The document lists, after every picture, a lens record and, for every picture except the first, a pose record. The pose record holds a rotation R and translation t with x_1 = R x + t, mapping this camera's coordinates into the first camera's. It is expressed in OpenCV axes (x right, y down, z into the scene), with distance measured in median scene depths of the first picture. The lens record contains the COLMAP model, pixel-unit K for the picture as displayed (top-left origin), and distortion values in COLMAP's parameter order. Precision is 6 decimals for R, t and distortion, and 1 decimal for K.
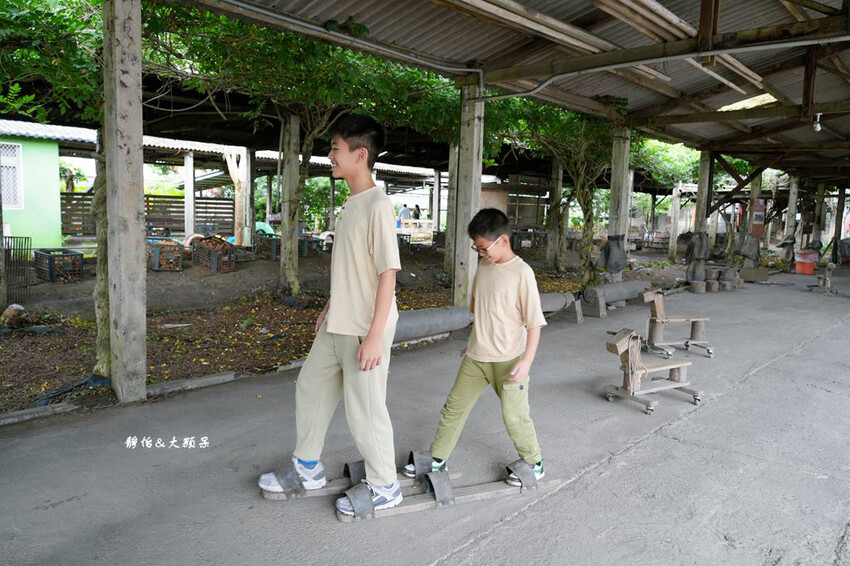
lens RADIAL K [[628.0, 0, 424.6], [0, 628.0, 282.0], [0, 0, 1]] dist [0.001219, -0.002129]
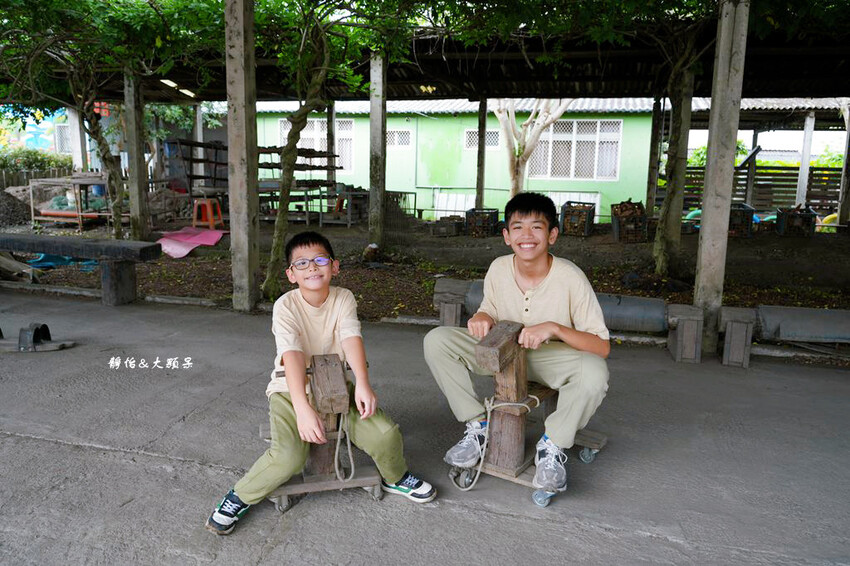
lens RADIAL K [[662.9, 0, 424.4], [0, 662.9, 284.3], [0, 0, 1]] dist [-0.006280, 0.004475]
pose [[0.444052, 0.126514, -0.887024, 0.831542], [-0.106601, 0.990409, 0.087895, -0.016863], [0.889637, 0.055527, 0.453280, 0.681081]]
